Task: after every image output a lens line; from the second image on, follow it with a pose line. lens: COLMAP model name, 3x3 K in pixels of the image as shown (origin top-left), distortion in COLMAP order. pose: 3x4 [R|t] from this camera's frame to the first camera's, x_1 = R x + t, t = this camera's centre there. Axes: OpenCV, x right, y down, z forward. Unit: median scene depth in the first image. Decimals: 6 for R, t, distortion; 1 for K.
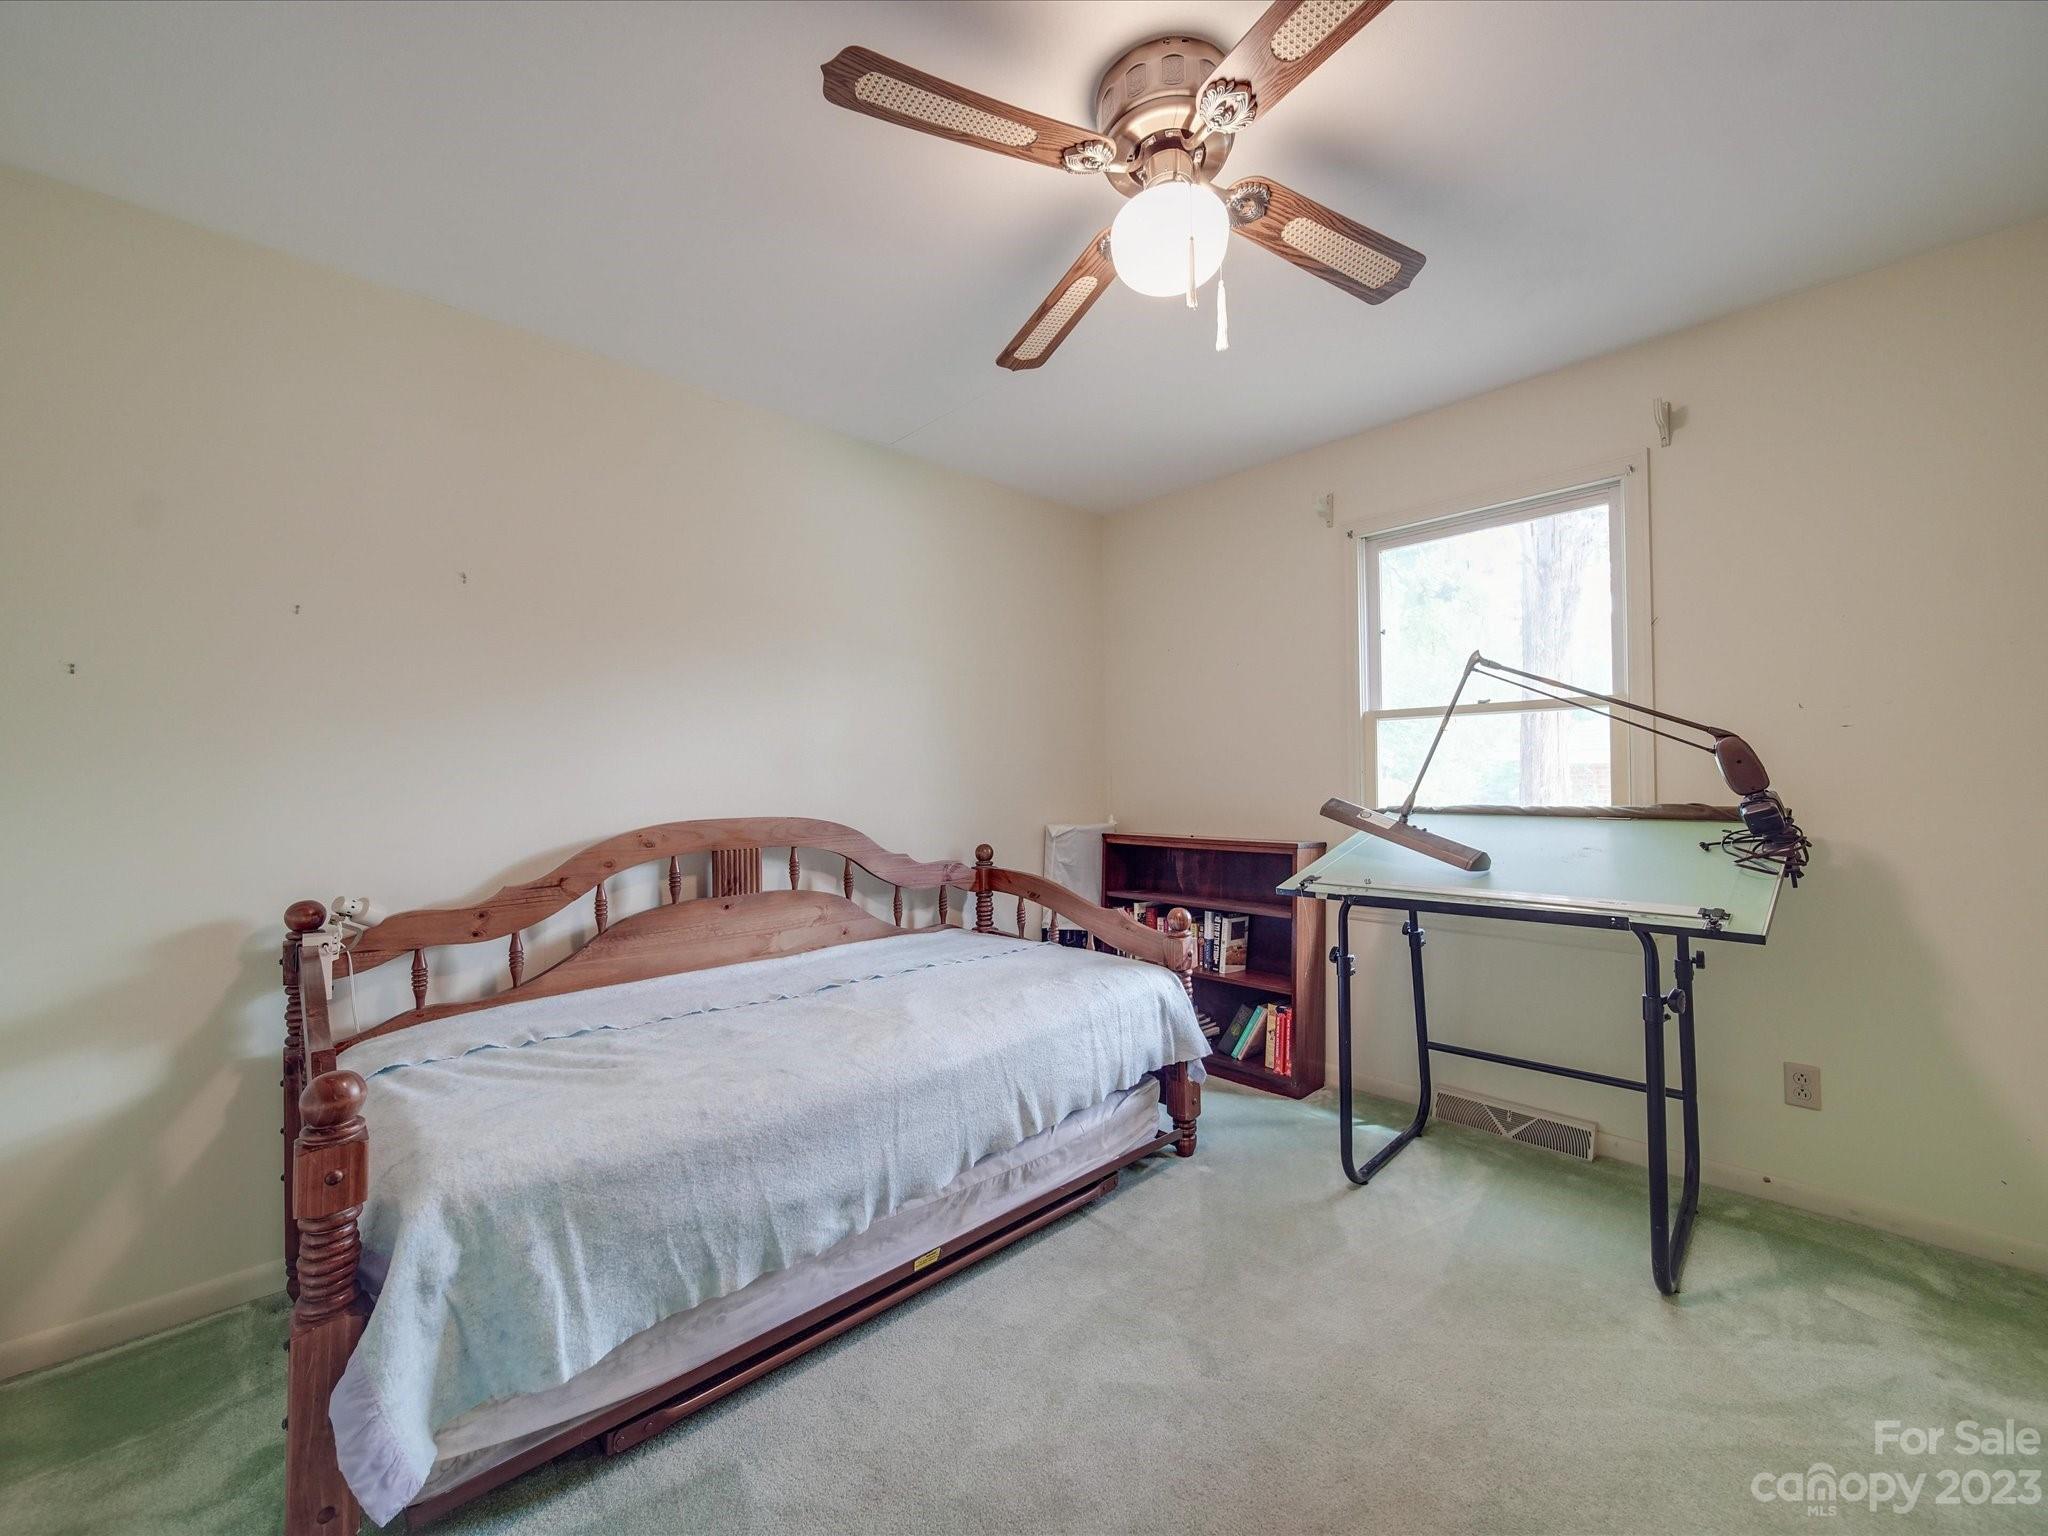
lens RADIAL K [[805.5, 0, 1025.0], [0, 805.5, 774.7], [0, 0, 1]] dist [-0.000612, -0.001790]
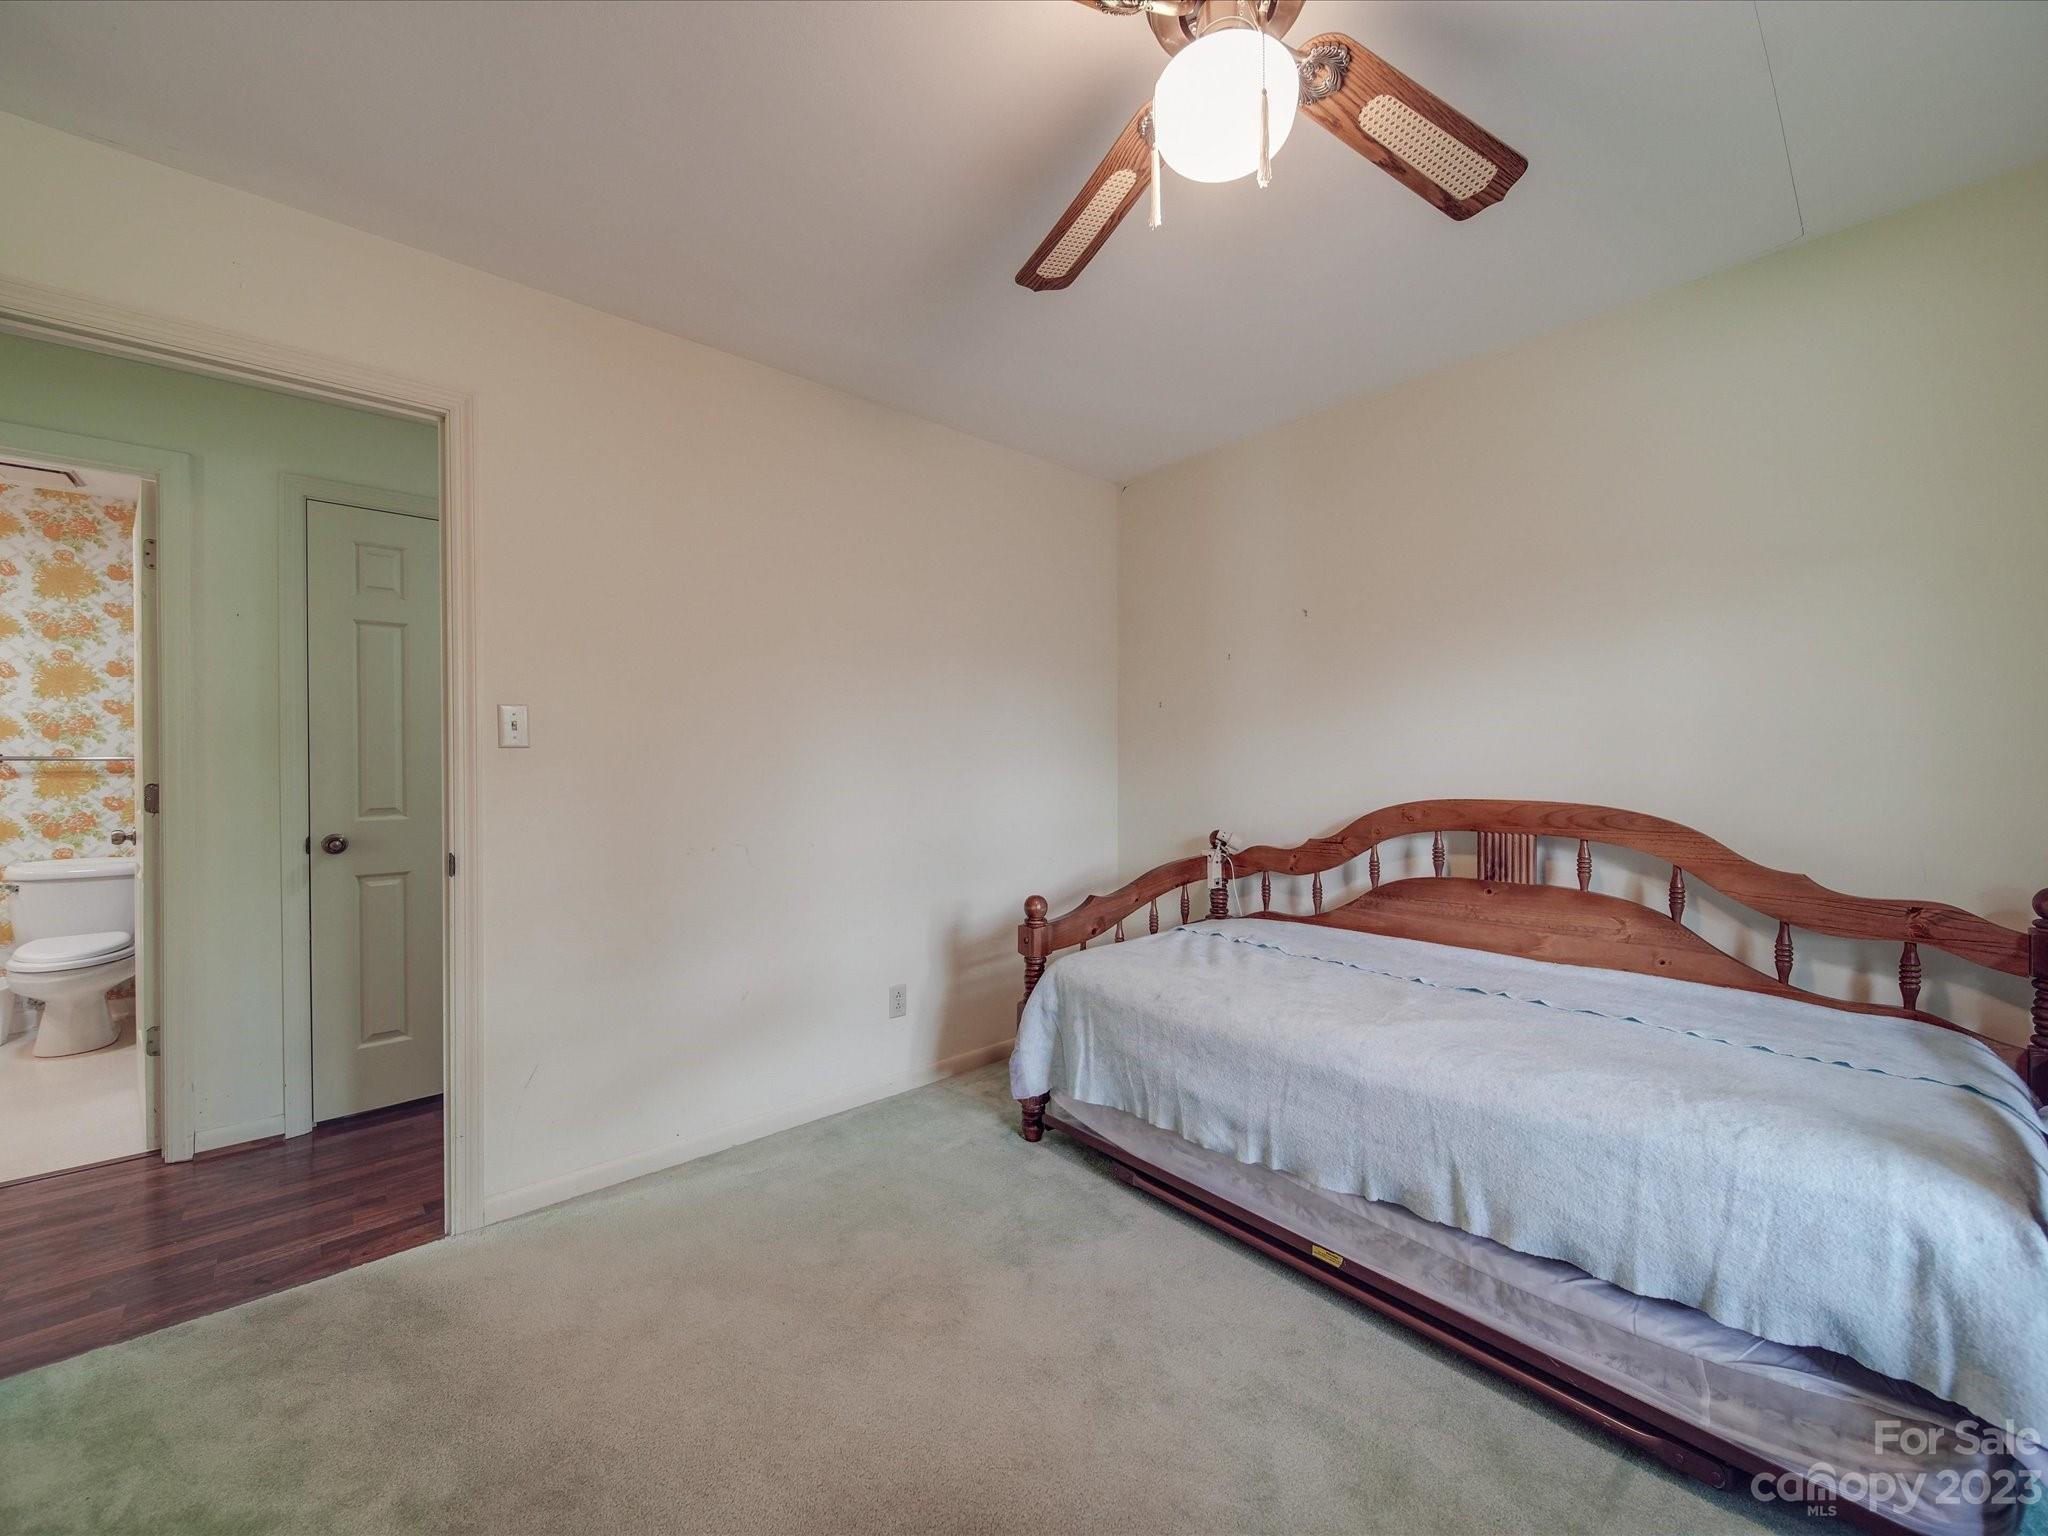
lens RADIAL K [[805.5, 0, 1035.8], [0, 805.5, 770.1], [0, 0, 1]] dist [-0.000612, -0.001790]
pose [[-0.026825, 0.017554, -0.999486, 0.775940], [0.012576, 0.999773, 0.017221, -0.005147], [0.999561, -0.012108, -0.027040, 0.623767]]
